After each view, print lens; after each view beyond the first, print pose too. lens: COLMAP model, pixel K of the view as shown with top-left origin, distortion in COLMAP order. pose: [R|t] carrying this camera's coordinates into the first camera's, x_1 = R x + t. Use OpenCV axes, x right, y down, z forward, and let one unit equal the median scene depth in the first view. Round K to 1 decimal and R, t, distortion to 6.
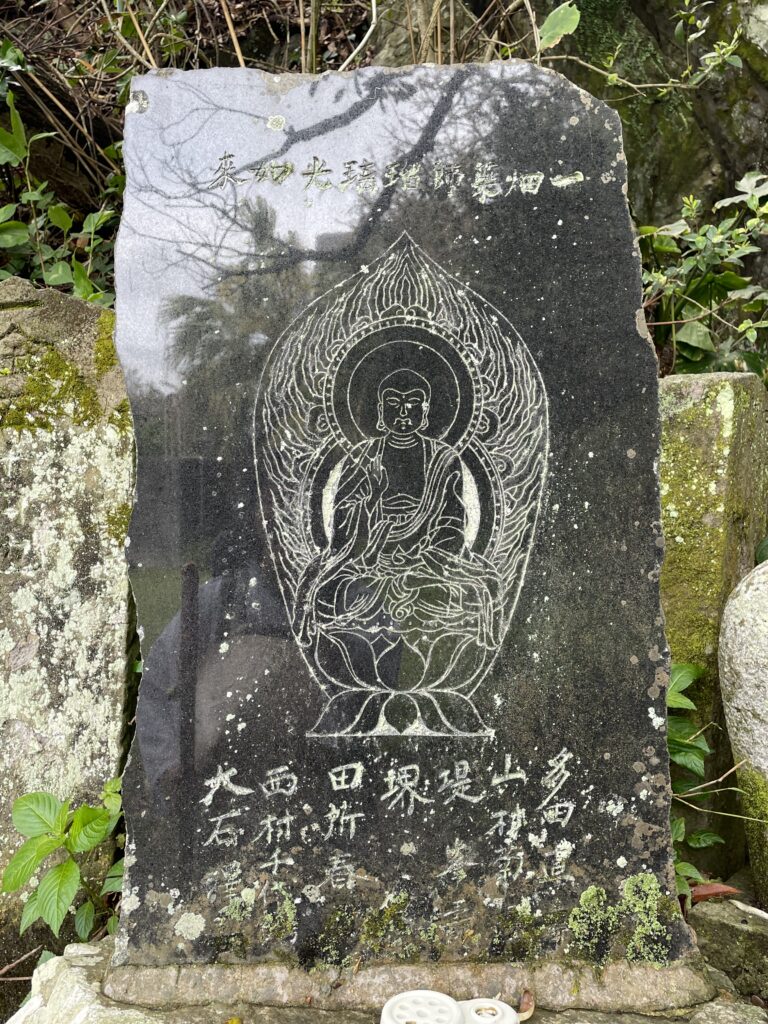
lens RADIAL K [[930.2, 0, 382.8], [0, 930.2, 512.6], [0, 0, 1]] dist [0.041131, 0.002801]
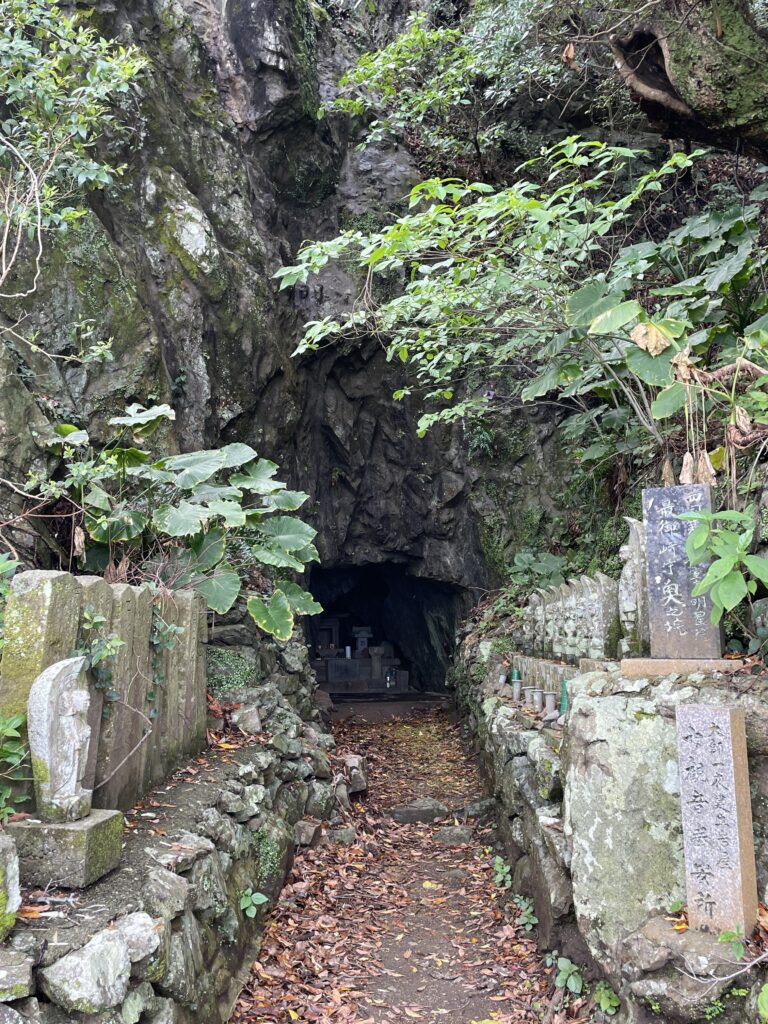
lens RADIAL K [[930.2, 0, 381.2], [0, 930.2, 506.2], [0, 0, 1]] dist [0.041131, 0.002801]
pose [[0.858737, 0.057367, 0.509195, -0.048441], [-0.009128, 0.995268, -0.096735, -0.067538], [-0.512335, 0.078422, 0.855198, -0.775954]]
